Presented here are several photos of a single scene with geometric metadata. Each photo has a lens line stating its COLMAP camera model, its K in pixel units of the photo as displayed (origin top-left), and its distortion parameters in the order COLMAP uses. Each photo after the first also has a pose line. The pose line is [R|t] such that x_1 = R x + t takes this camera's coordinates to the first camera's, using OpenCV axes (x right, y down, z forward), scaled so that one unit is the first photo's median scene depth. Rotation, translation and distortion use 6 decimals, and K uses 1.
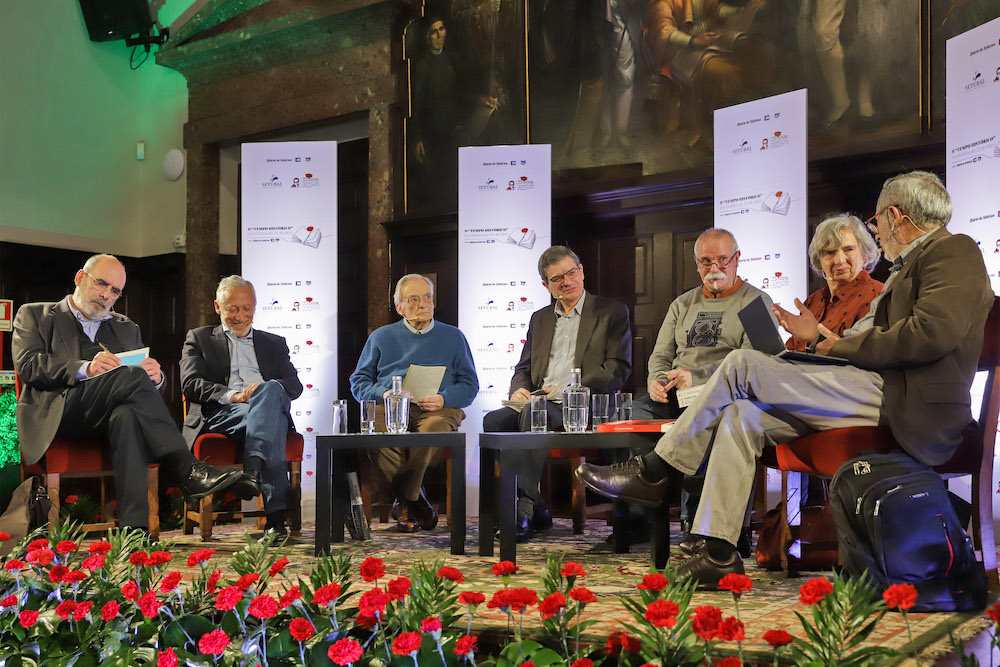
lens RADIAL K [[1163.9, 0, 500.0], [0, 1163.9, 333.5], [0, 0, 1]] dist [0.073359, -0.017344]
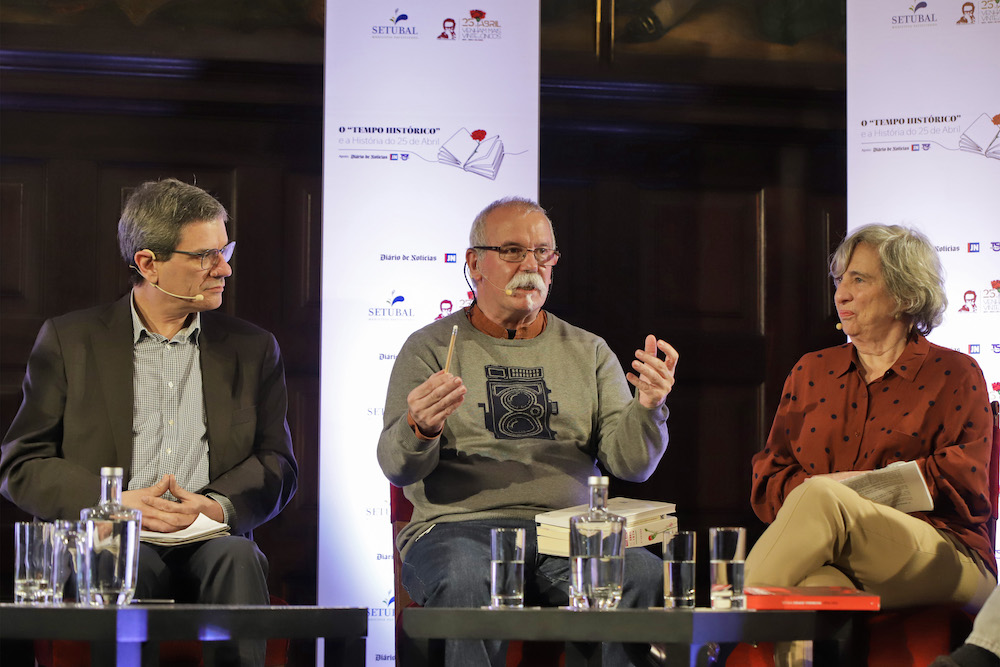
lens RADIAL K [[2719.0, 0, 500.0], [0, 2719.0, 333.5], [0, 0, 1]] dist [-0.226351, 0.558635]
pose [[0.673884, 0.085030, 0.733928, -0.499585], [-0.075369, 0.996085, -0.046199, 0.015781], [-0.734983, -0.024183, 0.677654, 0.167419]]
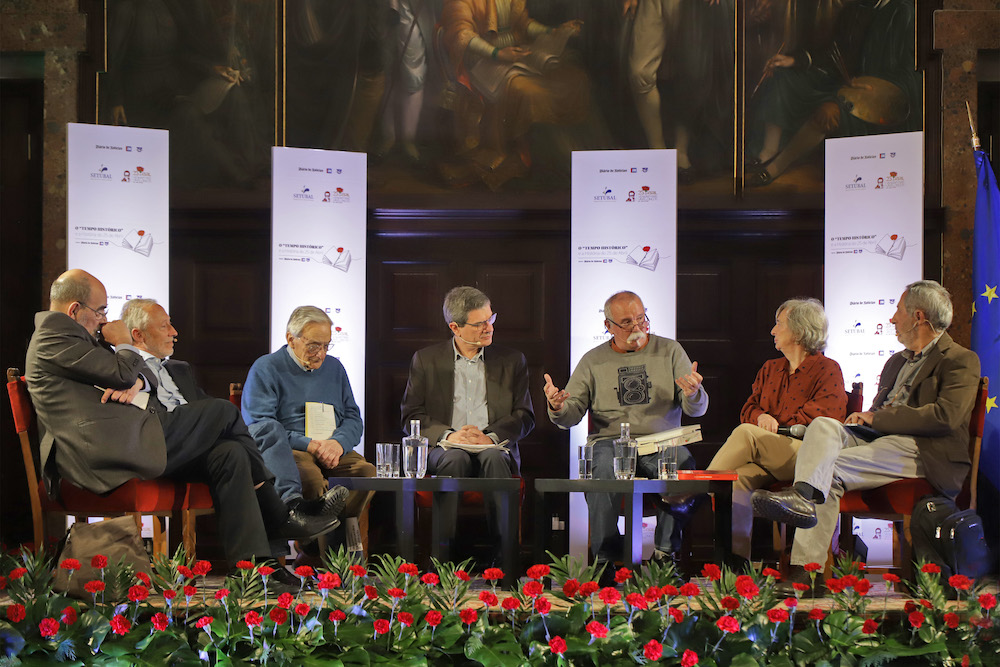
lens RADIAL K [[2261.4, 0, 500.0], [0, 2261.4, 333.5], [0, 0, 1]] dist [0.055830, 0.168465]
pose [[0.838675, 0.052924, 0.542054, -0.770955], [-0.061789, 0.998088, -0.001849, -0.028206], [-0.541115, -0.031943, 0.840342, -0.486020]]
